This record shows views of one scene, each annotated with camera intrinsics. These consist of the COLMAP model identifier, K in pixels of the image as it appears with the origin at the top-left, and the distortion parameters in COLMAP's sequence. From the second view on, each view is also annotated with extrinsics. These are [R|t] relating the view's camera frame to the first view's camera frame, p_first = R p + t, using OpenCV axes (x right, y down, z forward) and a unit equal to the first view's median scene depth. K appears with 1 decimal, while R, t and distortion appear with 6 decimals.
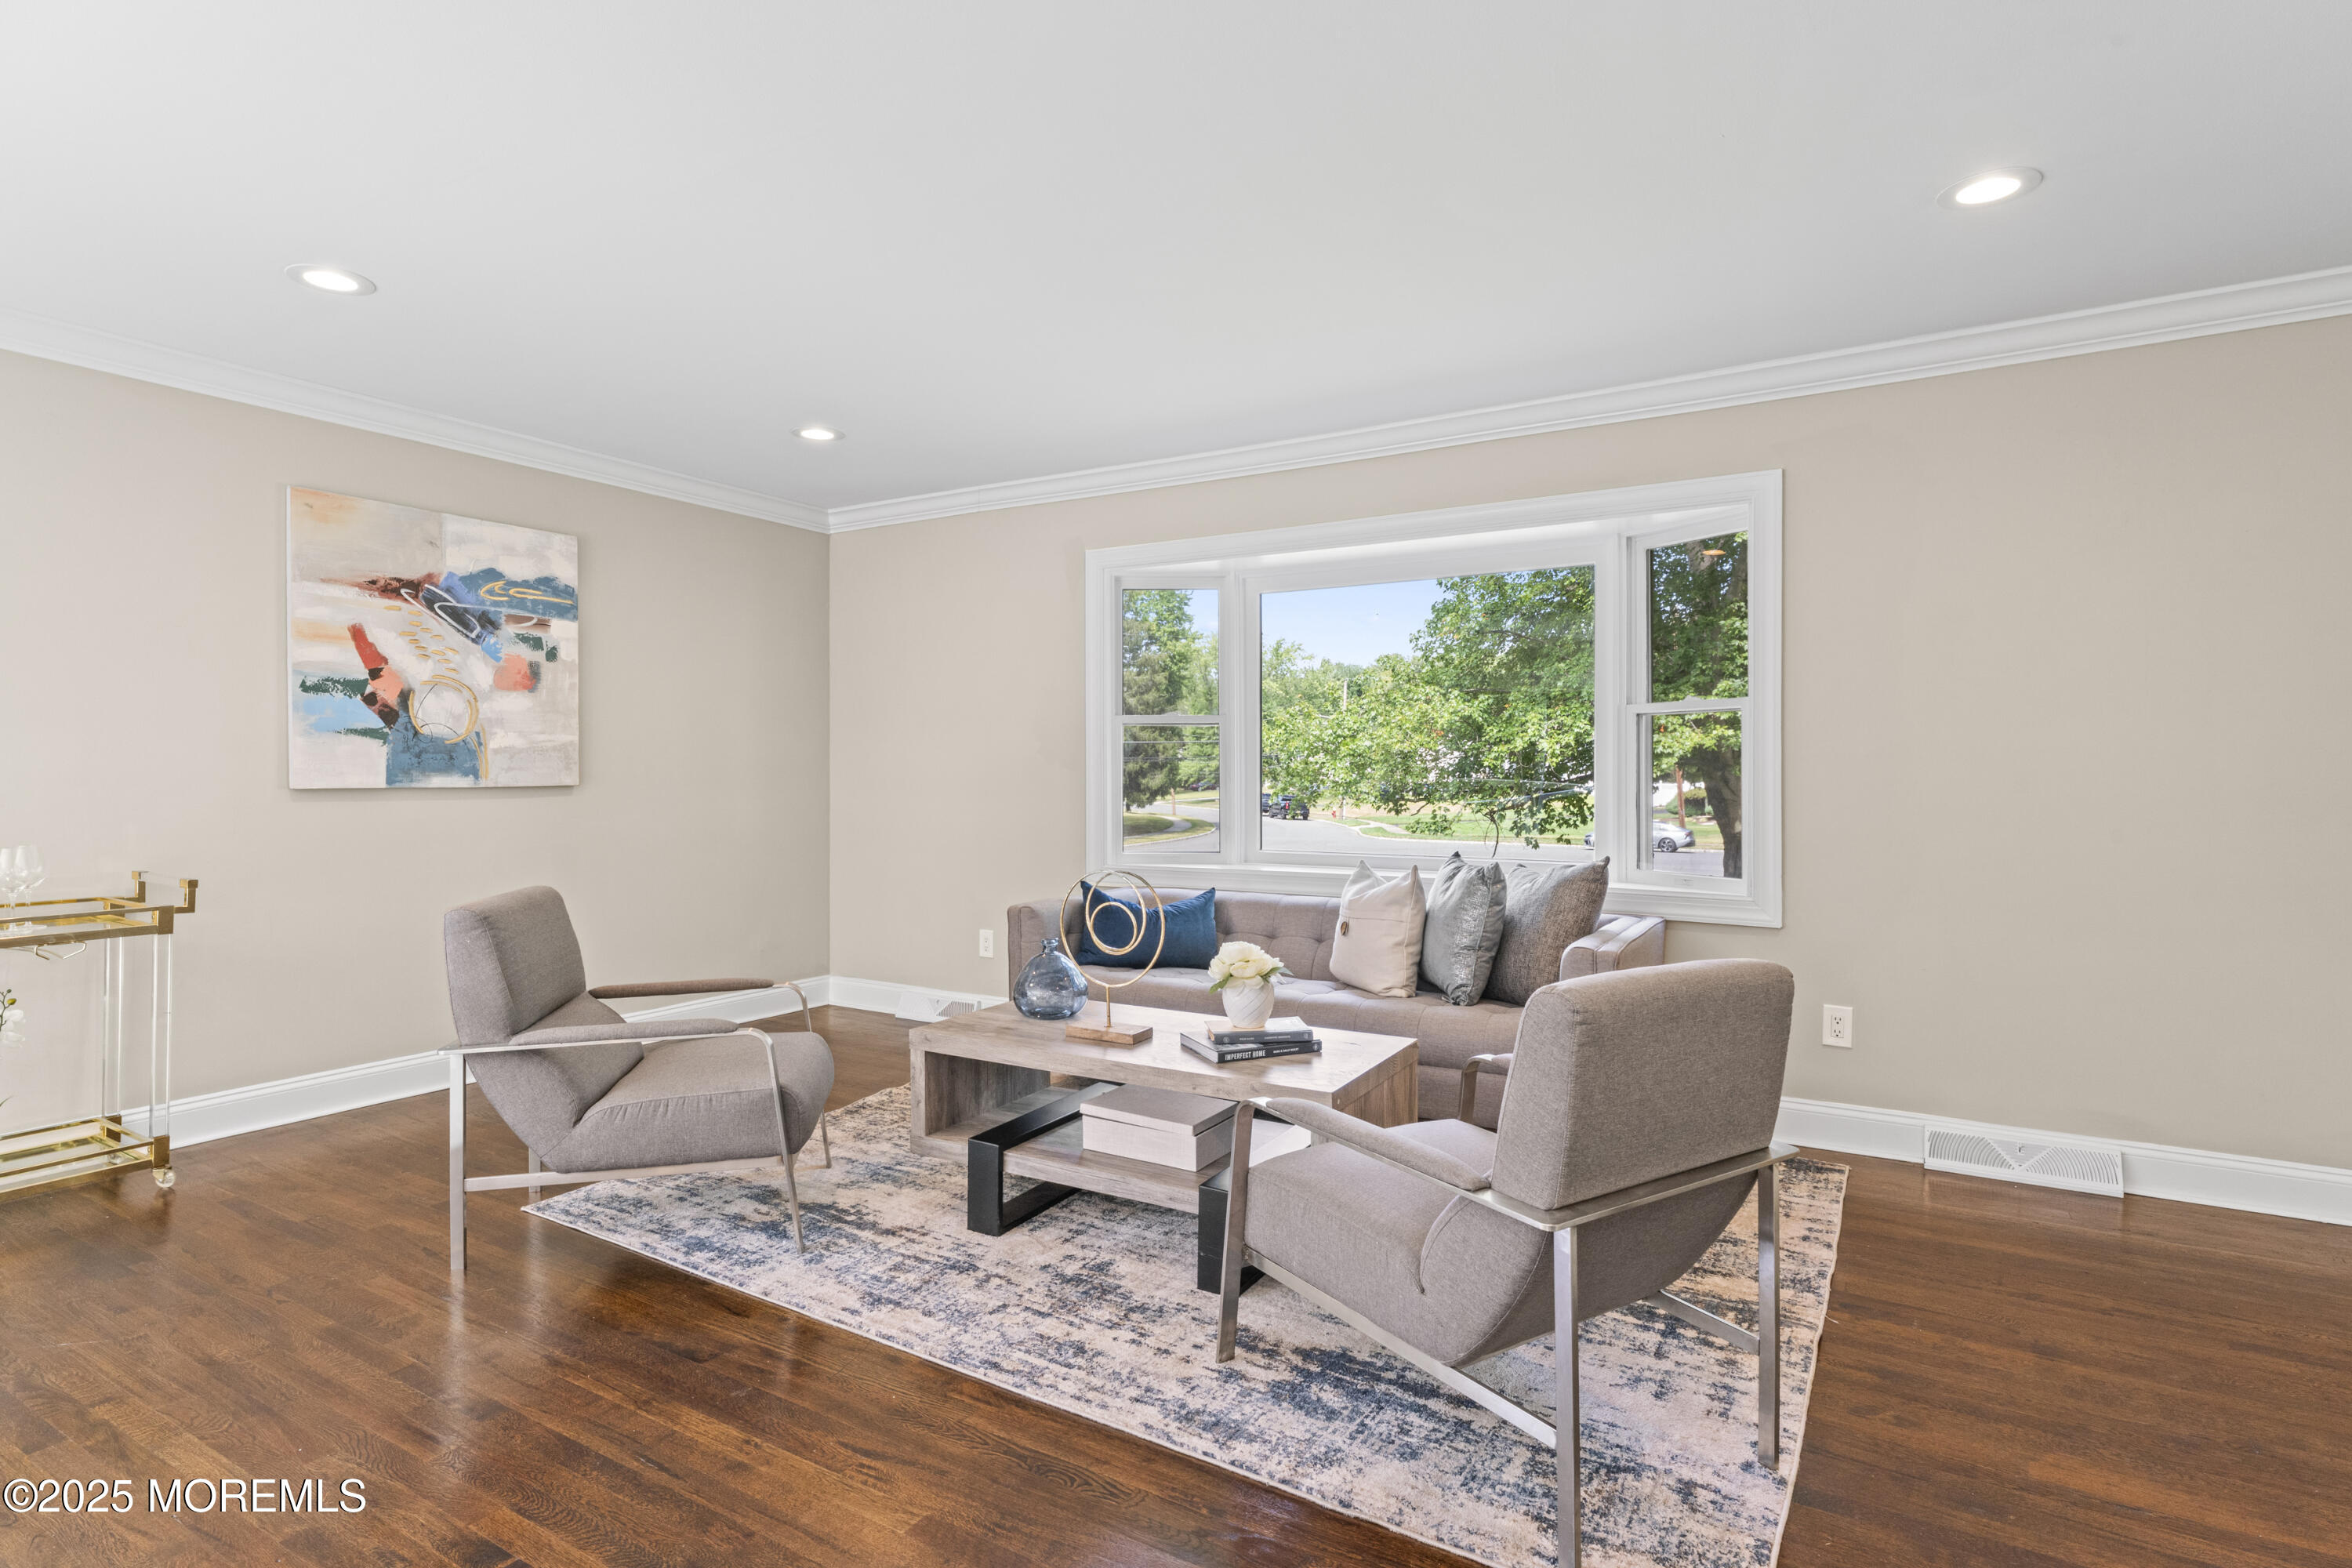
lens RADIAL K [[1157.7, 0, 1164.4], [0, 1157.7, 783.8], [0, 0, 1]] dist [0.002044, 0.001036]
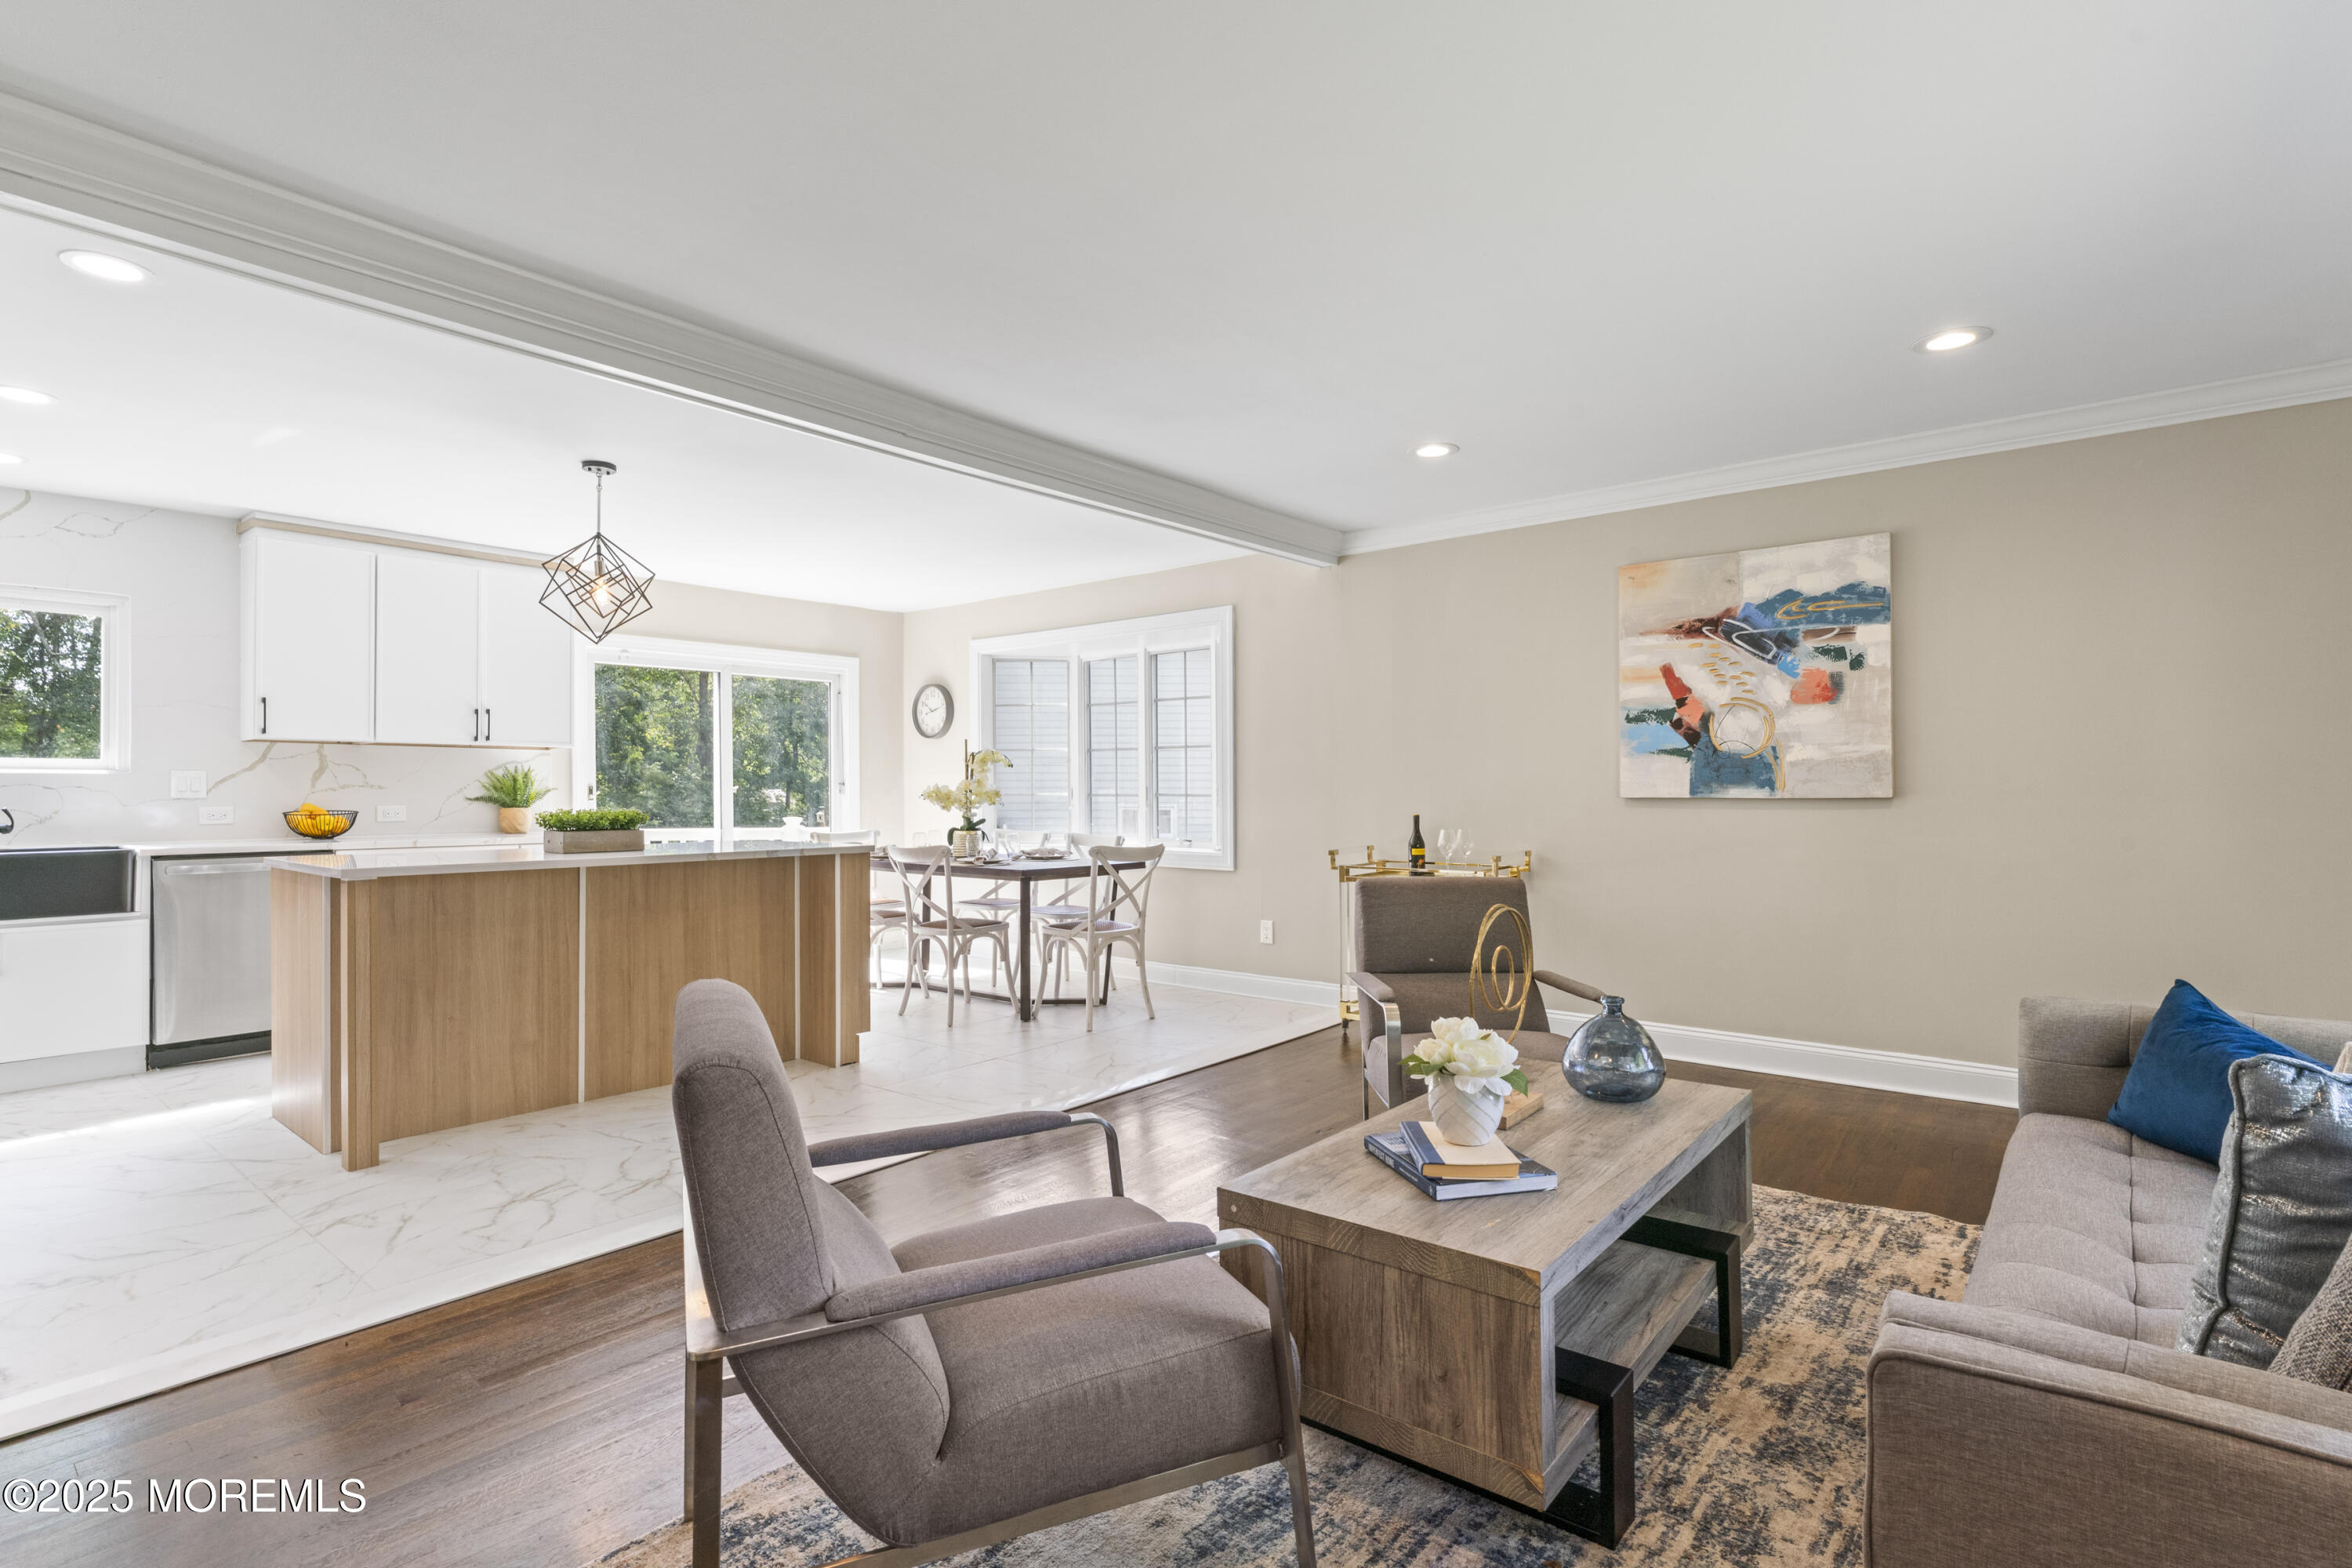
lens RADIAL K [[1157.7, 0, 1167.3], [0, 1157.7, 778.8], [0, 0, 1]] dist [0.002044, 0.001036]
pose [[-0.142863, -0.003783, -0.989735, 0.549069], [-0.003265, 0.999989, -0.003350, -0.009760], [0.989737, 0.002753, -0.142874, 0.607582]]
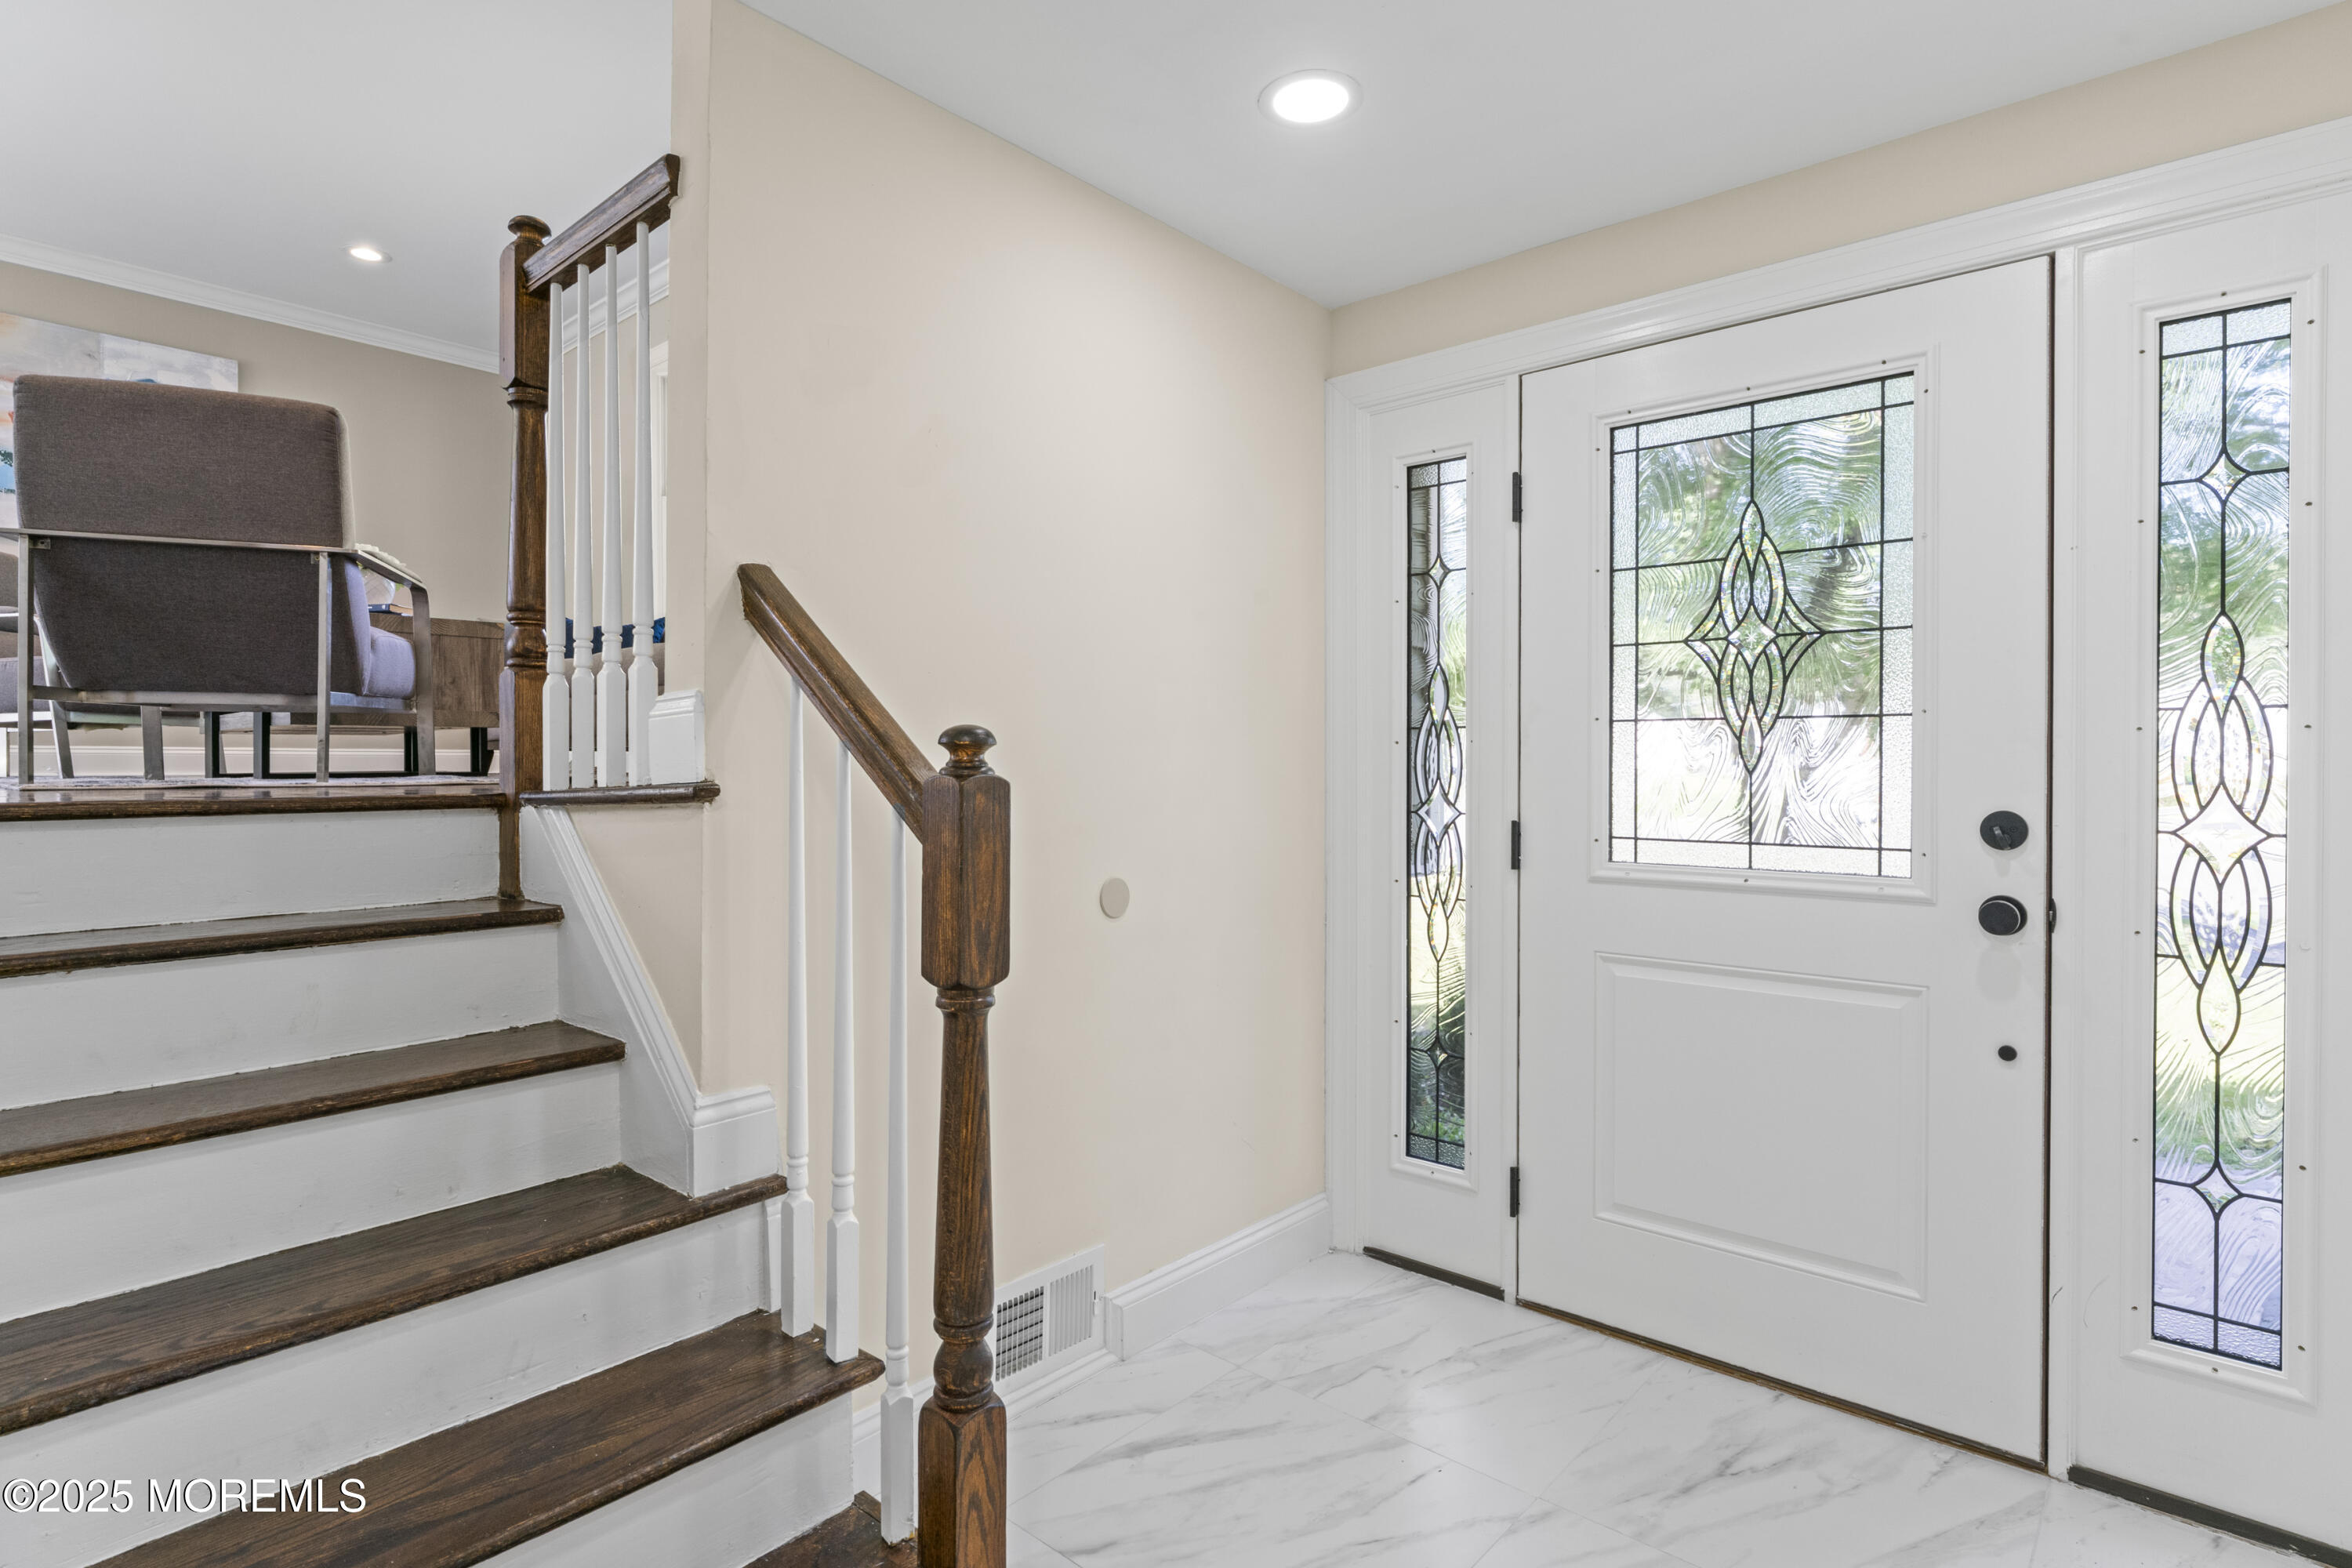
lens RADIAL K [[1157.7, 0, 1176.6], [0, 1157.7, 776.0], [0, 0, 1]] dist [0.002044, 0.001036]
pose [[0.985646, -0.000290, -0.168825, 0.795666], [0.000886, 0.999994, 0.003459, 0.262614], [0.168823, -0.003559, 0.985640, -0.095067]]
